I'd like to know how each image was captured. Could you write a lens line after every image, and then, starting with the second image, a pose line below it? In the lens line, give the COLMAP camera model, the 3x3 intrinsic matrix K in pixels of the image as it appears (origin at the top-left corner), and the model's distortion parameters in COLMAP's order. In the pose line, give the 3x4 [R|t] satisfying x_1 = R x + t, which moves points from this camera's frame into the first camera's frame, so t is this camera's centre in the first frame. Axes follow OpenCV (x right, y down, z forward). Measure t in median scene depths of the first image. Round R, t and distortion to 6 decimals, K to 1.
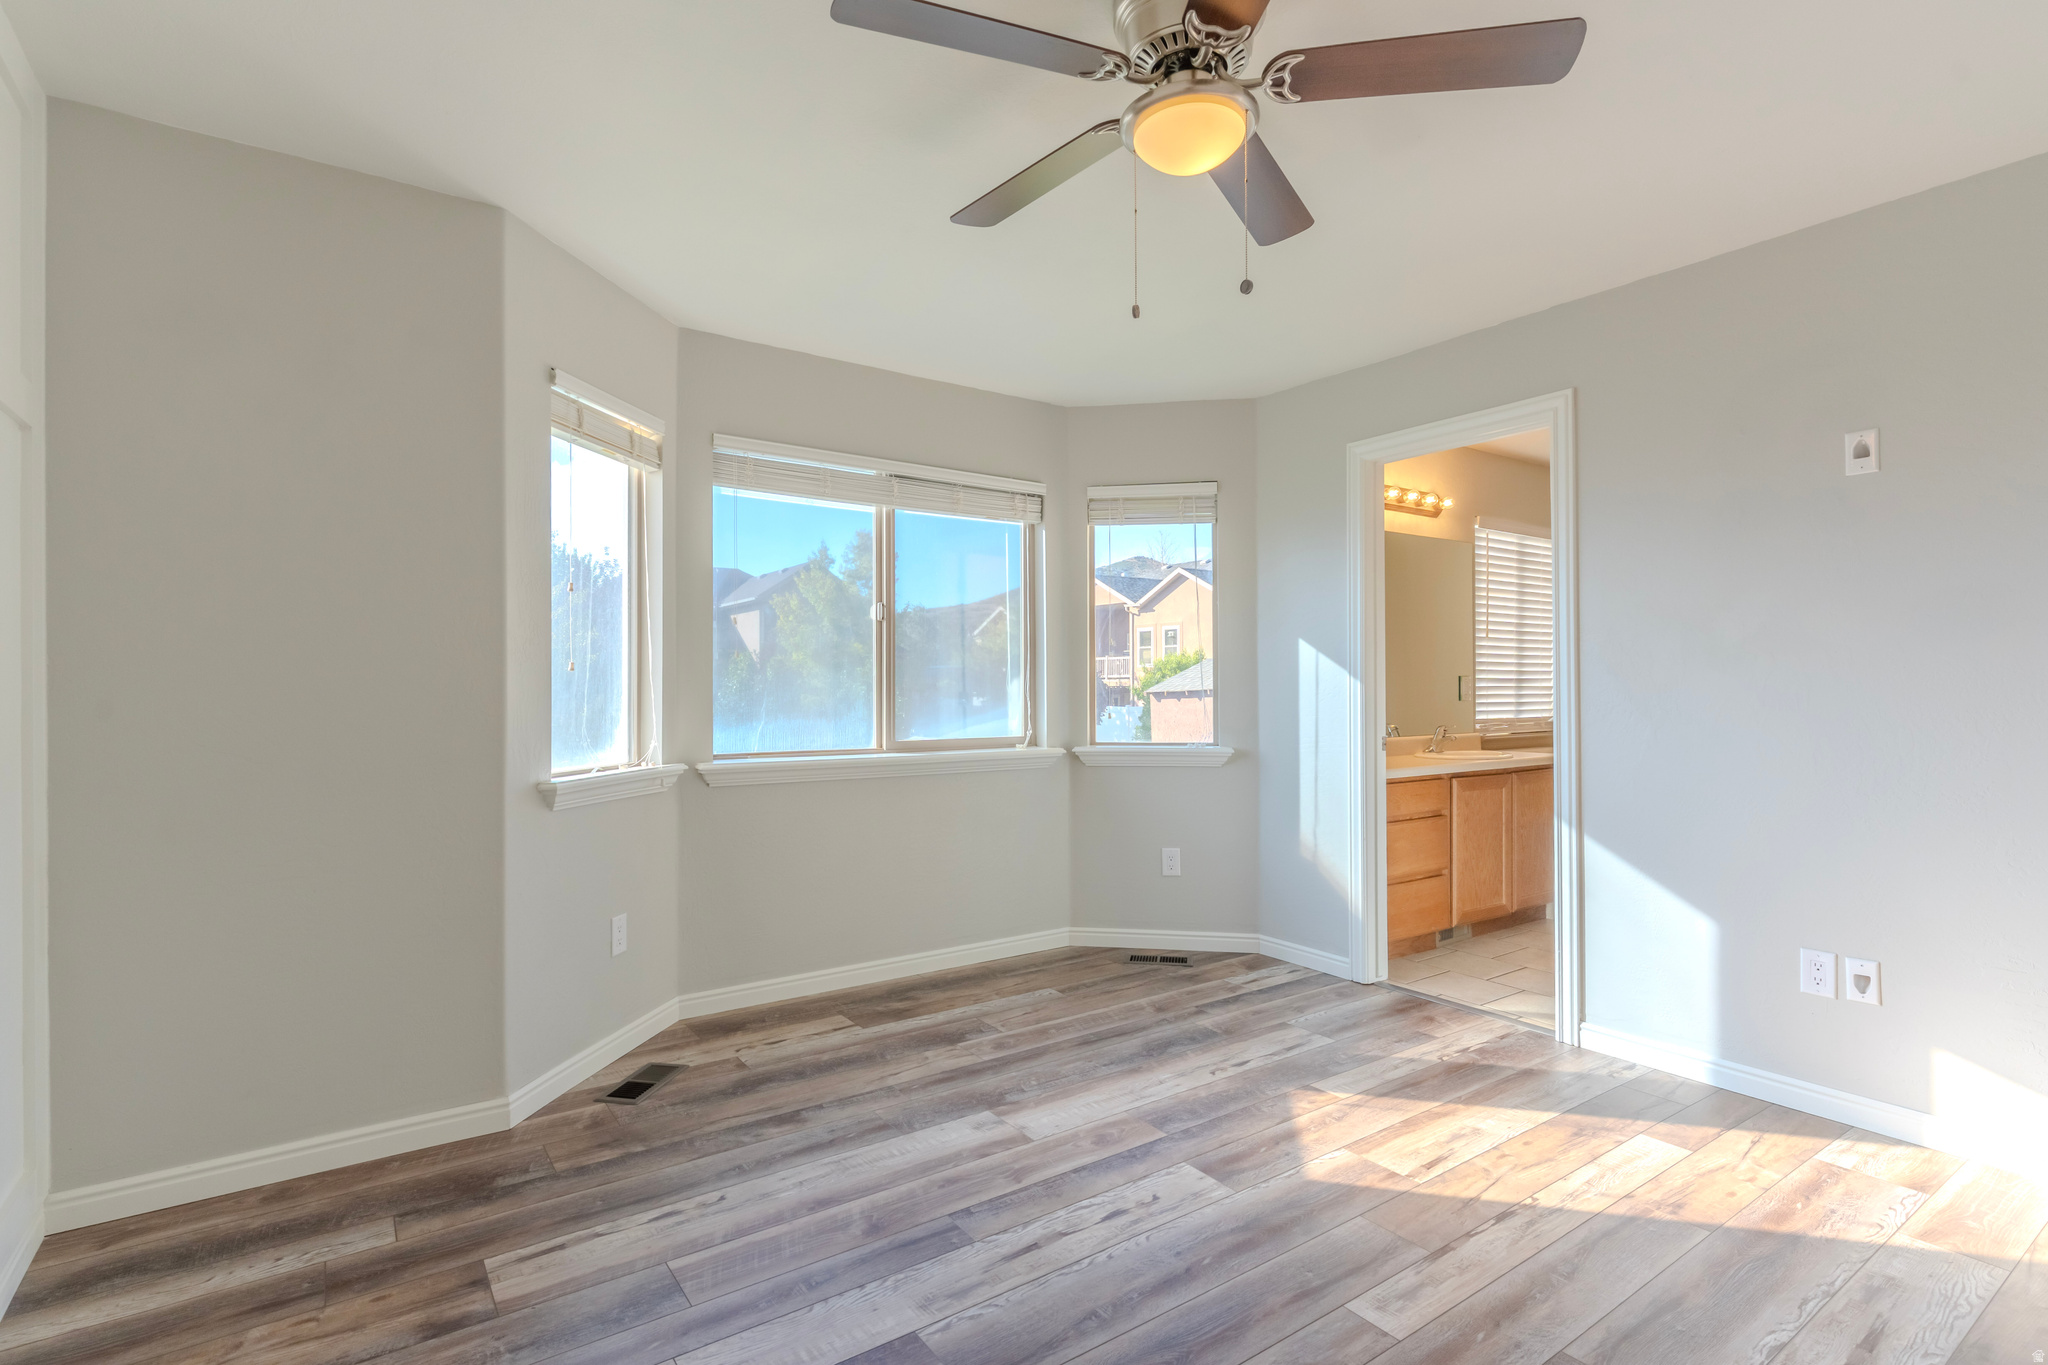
lens RADIAL K [[987.6, 0, 1050.3], [0, 987.6, 683.8], [0, 0, 1]] dist [-0.001506, 0.001424]
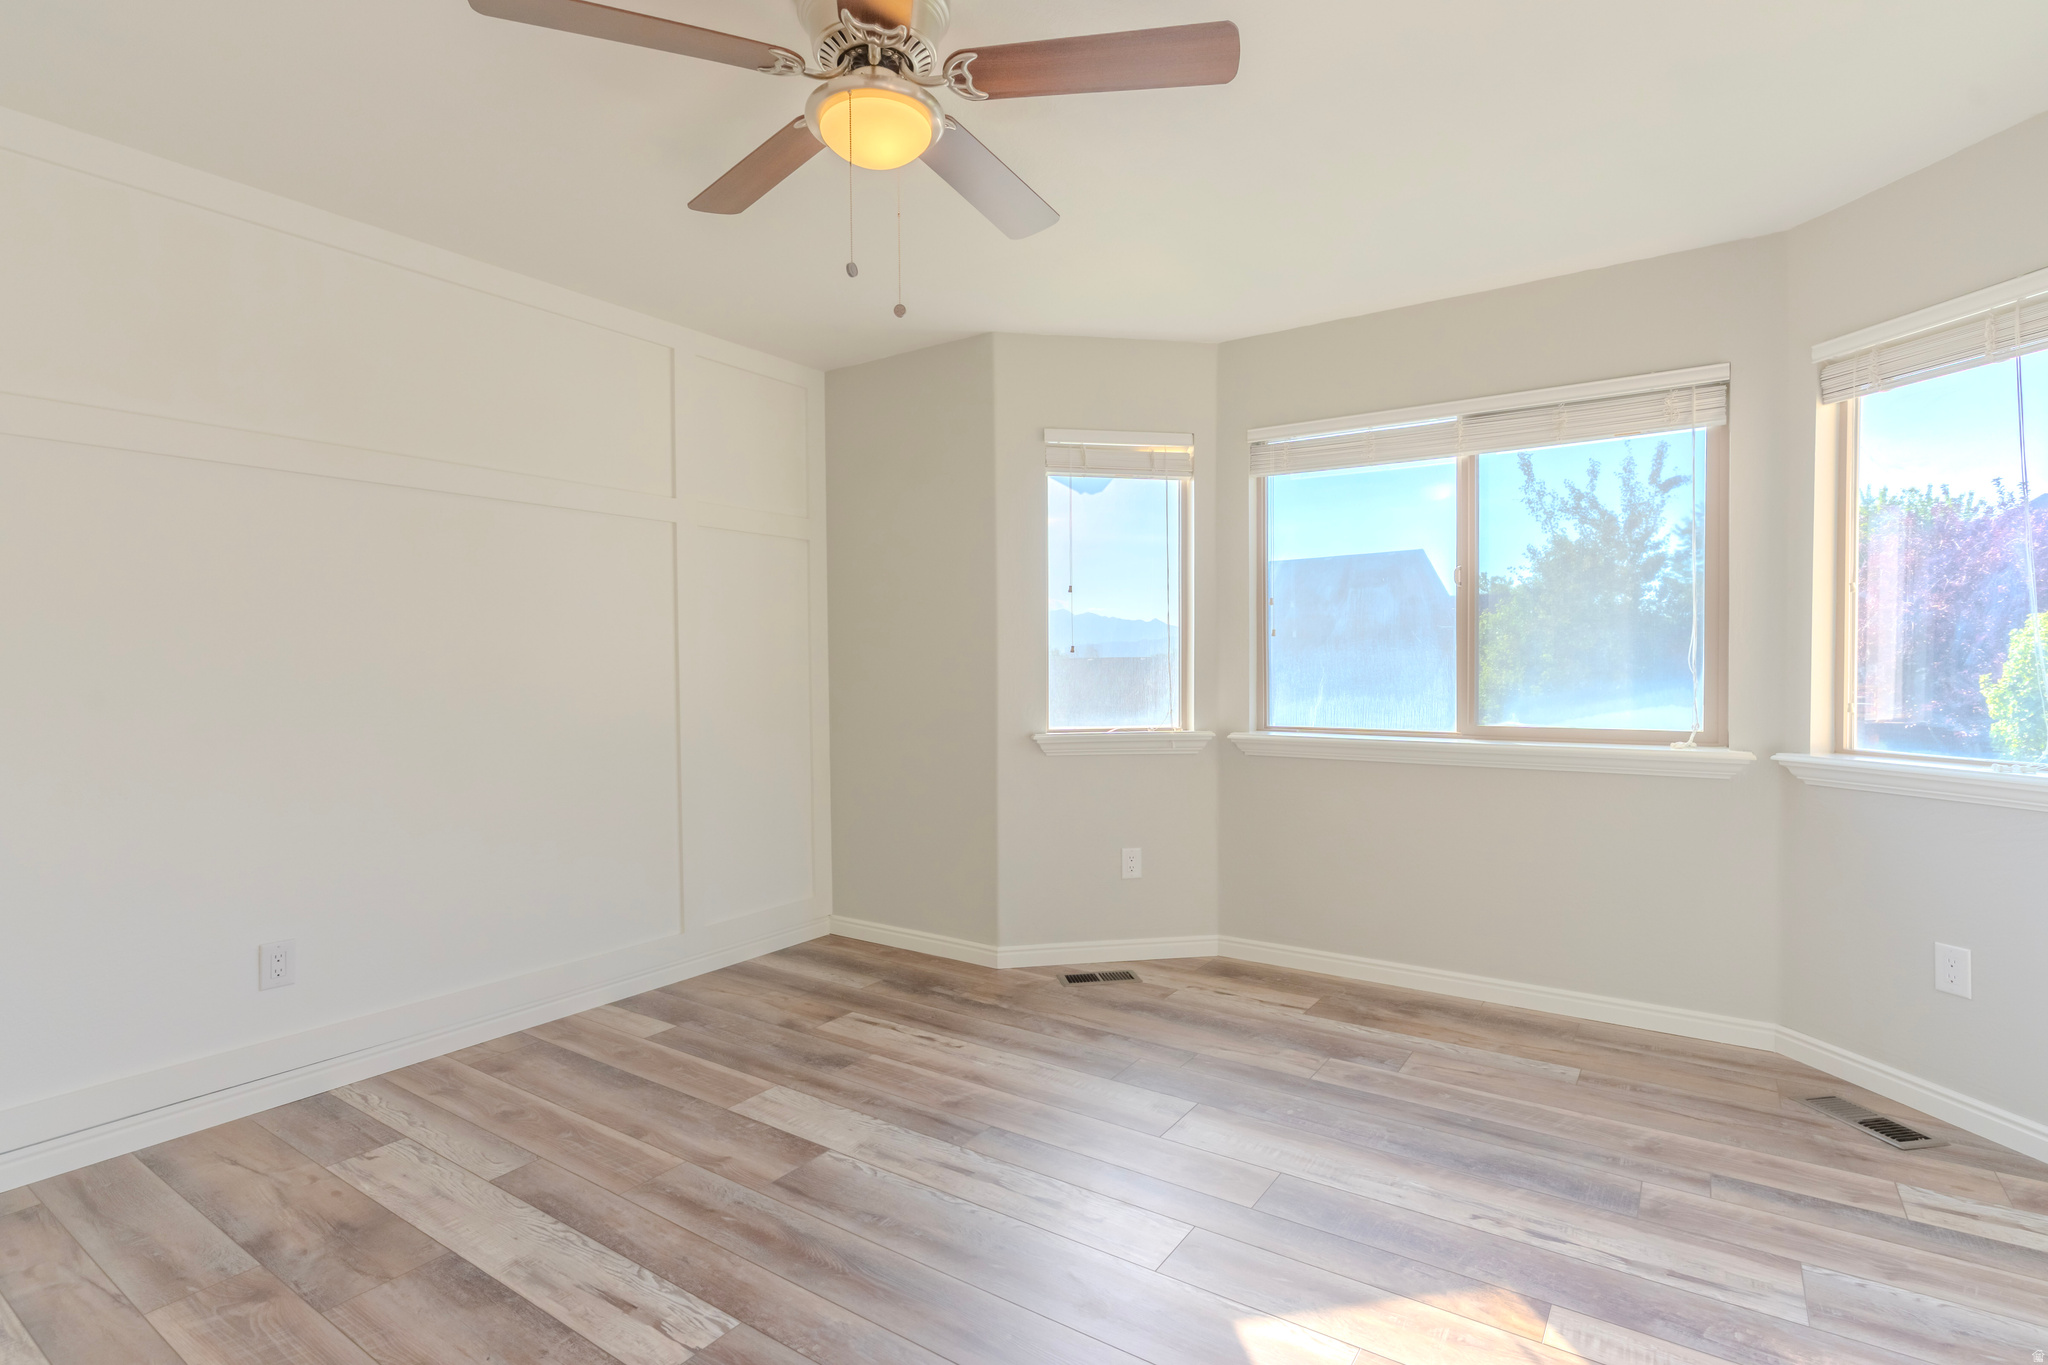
lens RADIAL K [[987.6, 0, 1050.3], [0, 987.6, 683.8], [0, 0, 1]] dist [-0.001506, 0.001424]
pose [[0.351857, 0.016242, -0.935913, 0.649885], [0.006739, 0.999780, 0.019884, 0.002605], [0.936030, -0.013304, 0.351670, 0.442884]]
